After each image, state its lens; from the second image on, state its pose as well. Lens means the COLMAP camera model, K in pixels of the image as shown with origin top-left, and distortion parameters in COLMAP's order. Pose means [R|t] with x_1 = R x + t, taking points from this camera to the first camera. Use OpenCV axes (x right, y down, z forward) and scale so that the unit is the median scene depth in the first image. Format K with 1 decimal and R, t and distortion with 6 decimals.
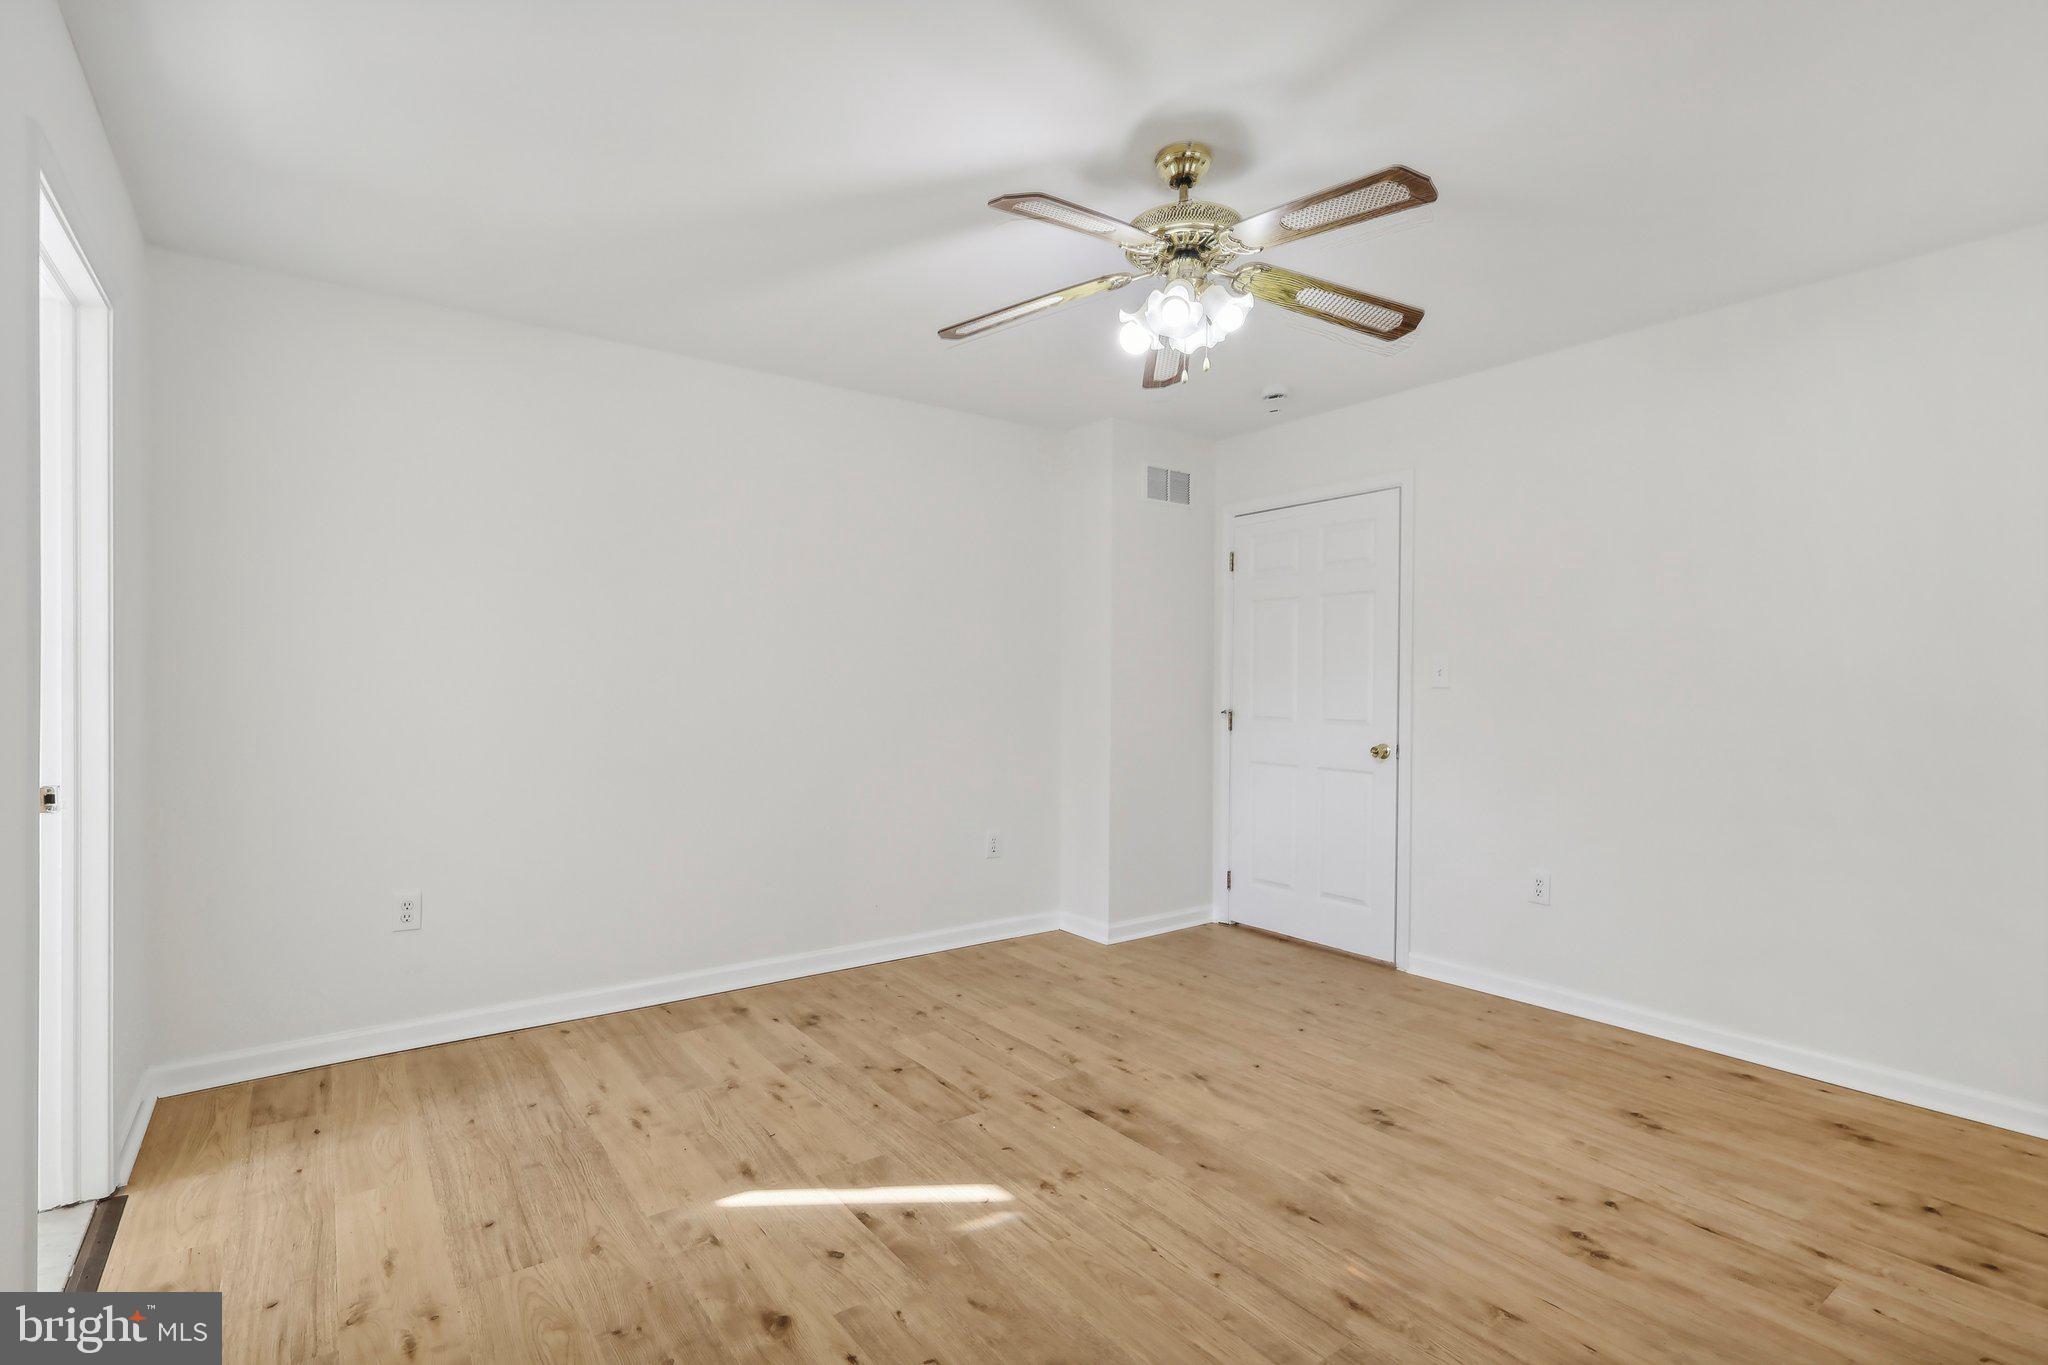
lens RADIAL K [[963.2, 0, 1022.8], [0, 963.2, 698.9], [0, 0, 1]] dist [0.007082, 0.000199]
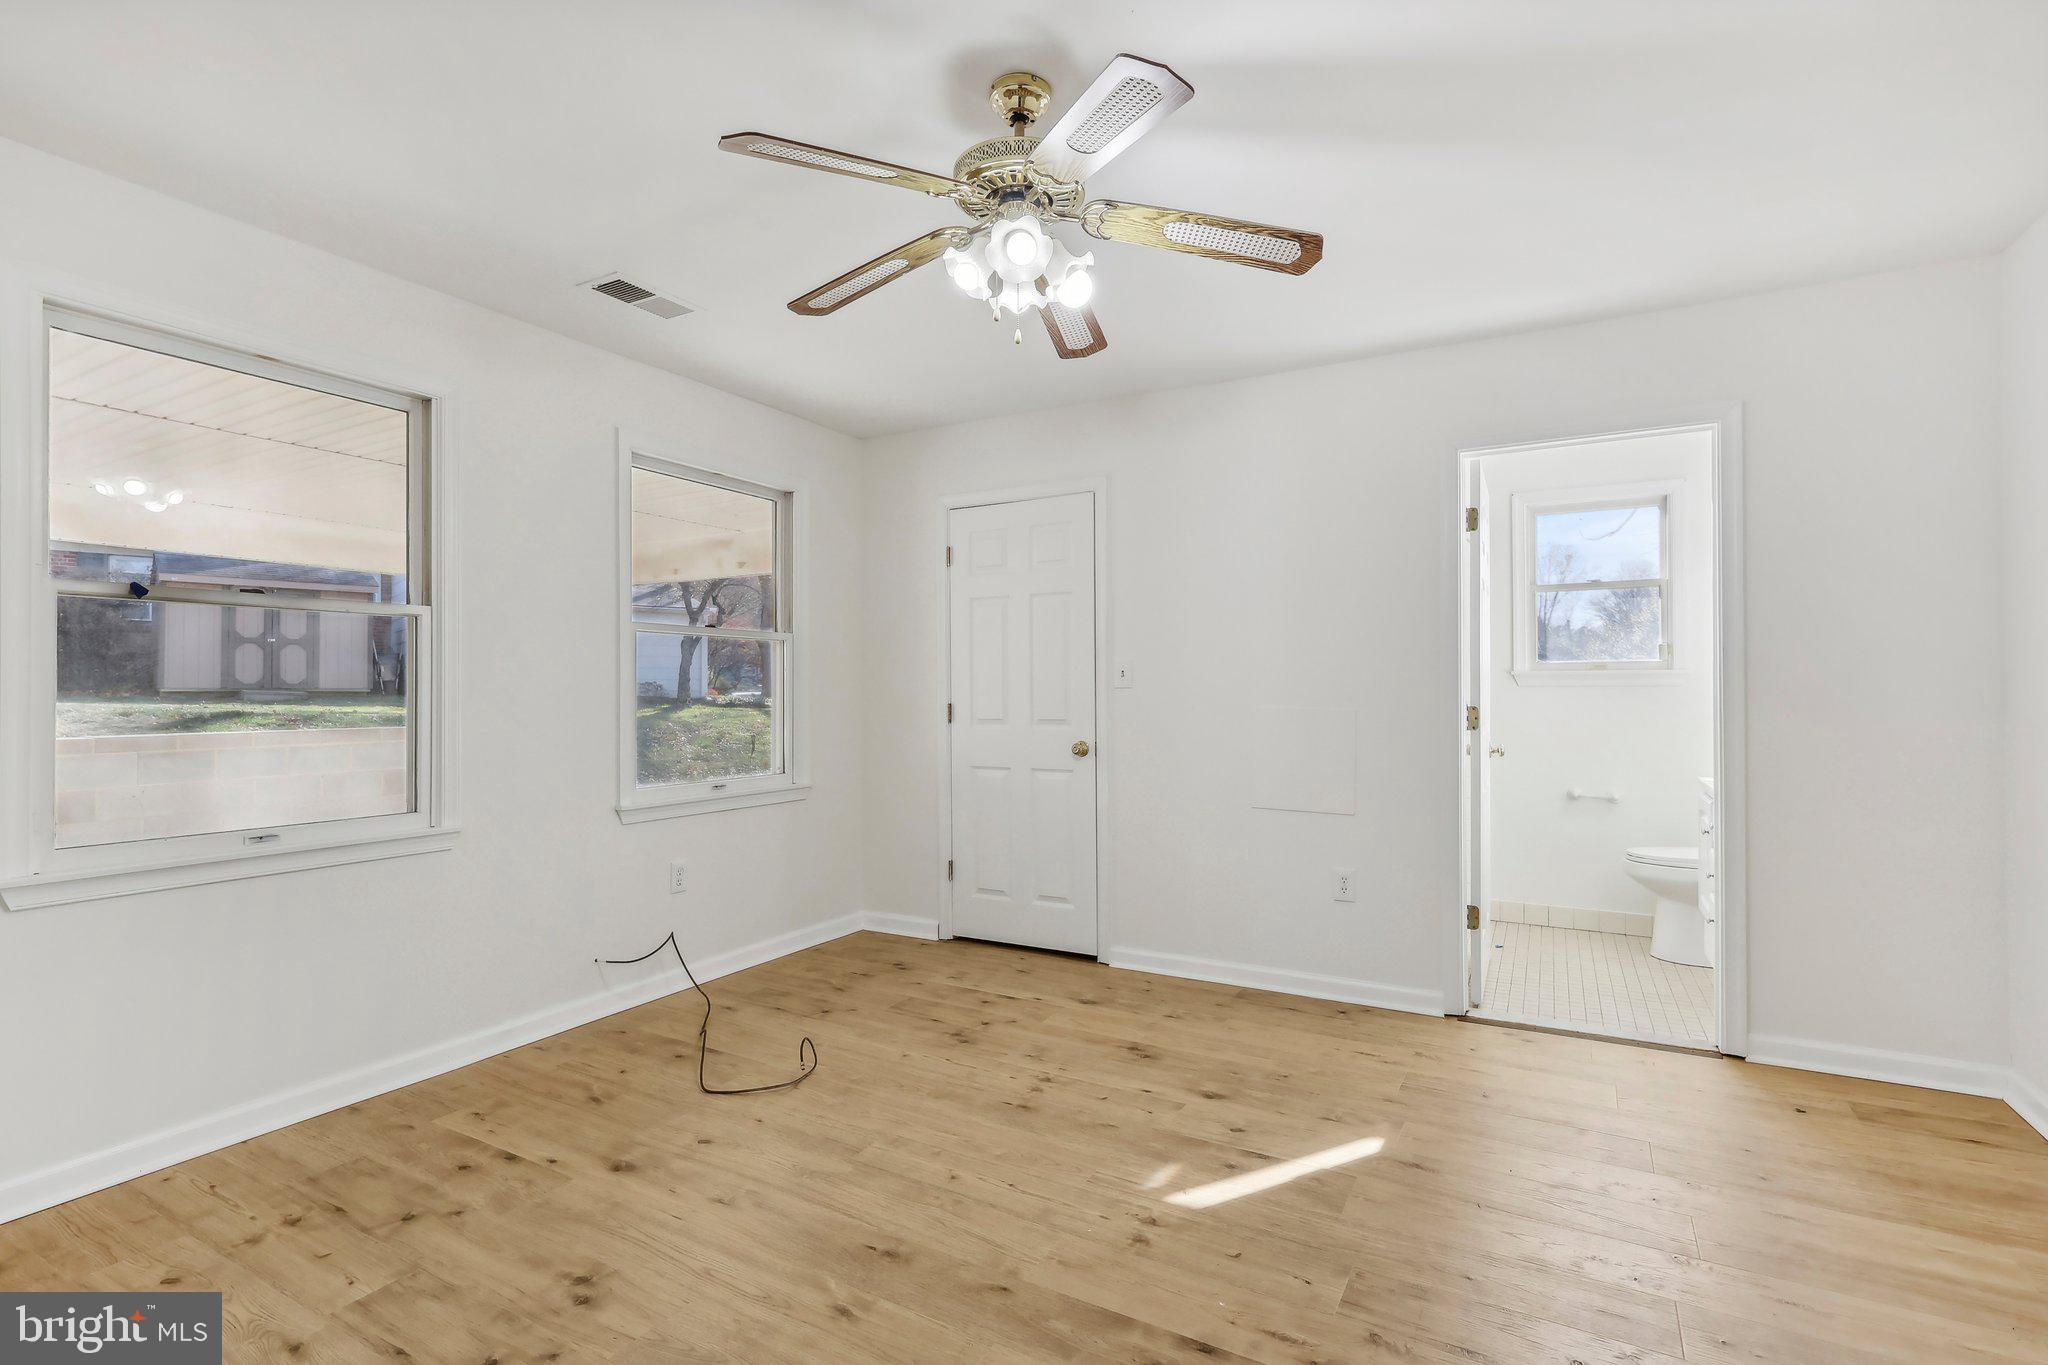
lens RADIAL K [[963.2, 0, 1019.8], [0, 963.2, 677.5], [0, 0, 1]] dist [0.007082, 0.000199]
pose [[-0.914178, -0.004224, -0.405291, 0.517101], [-0.002009, 0.999981, -0.005892, -0.014467], [0.405308, -0.004572, -0.914169, 1.796998]]
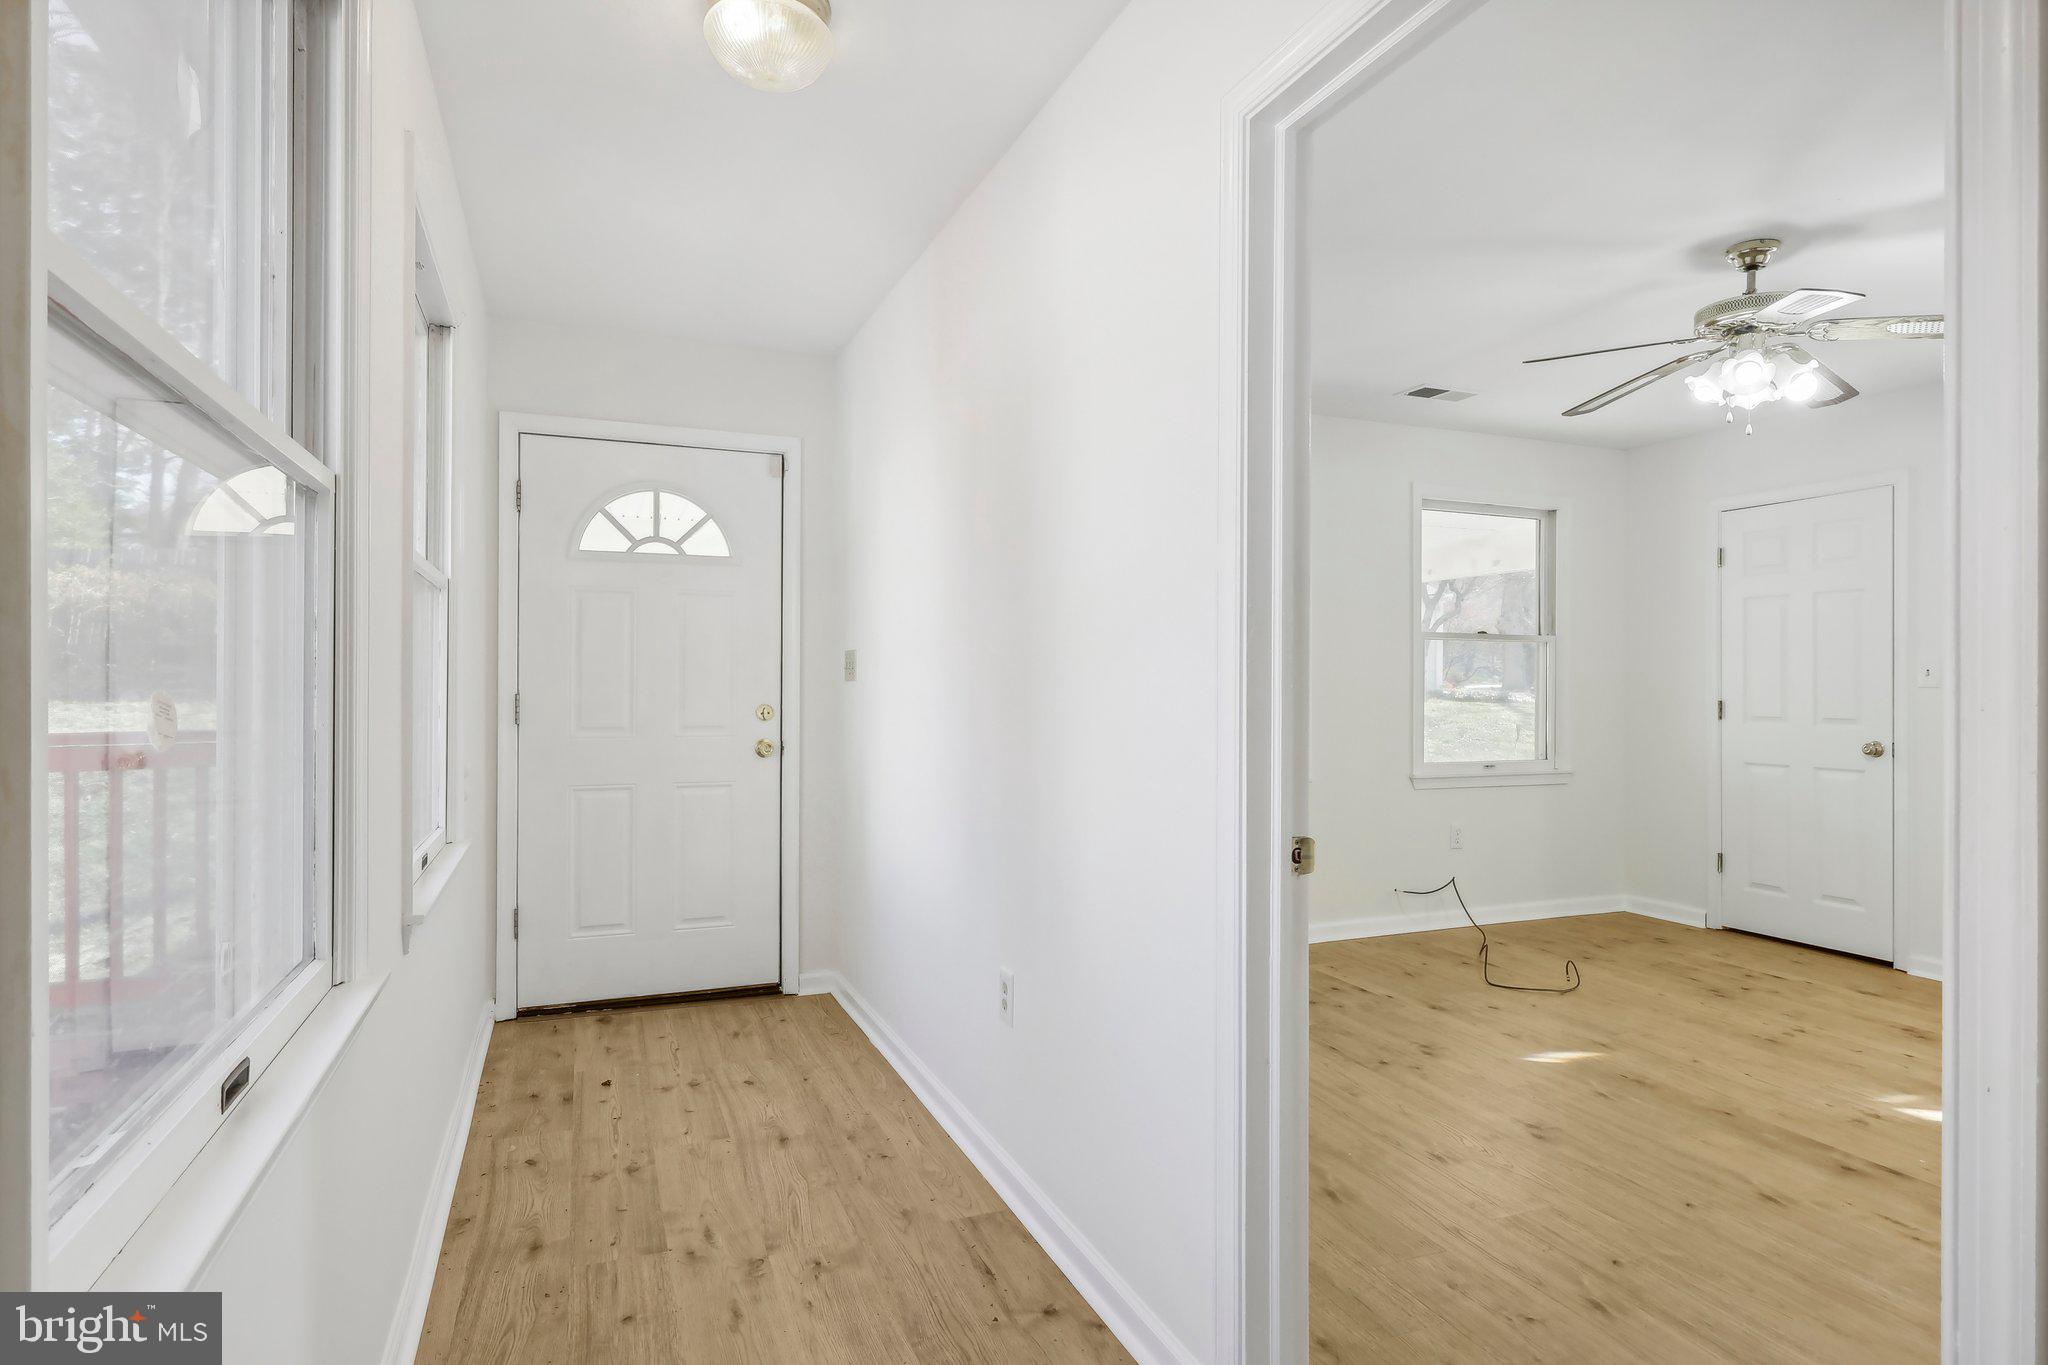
lens RADIAL K [[1095.7, 0, 1014.1], [0, 1095.7, 681.5], [0, 0, 1]] dist [-0.008037, -0.000734]
pose [[-0.966255, -0.006397, 0.257507, 0.690758], [-0.004158, 0.999949, 0.009238, -0.027891], [-0.257553, 0.007855, -0.966232, 2.524896]]
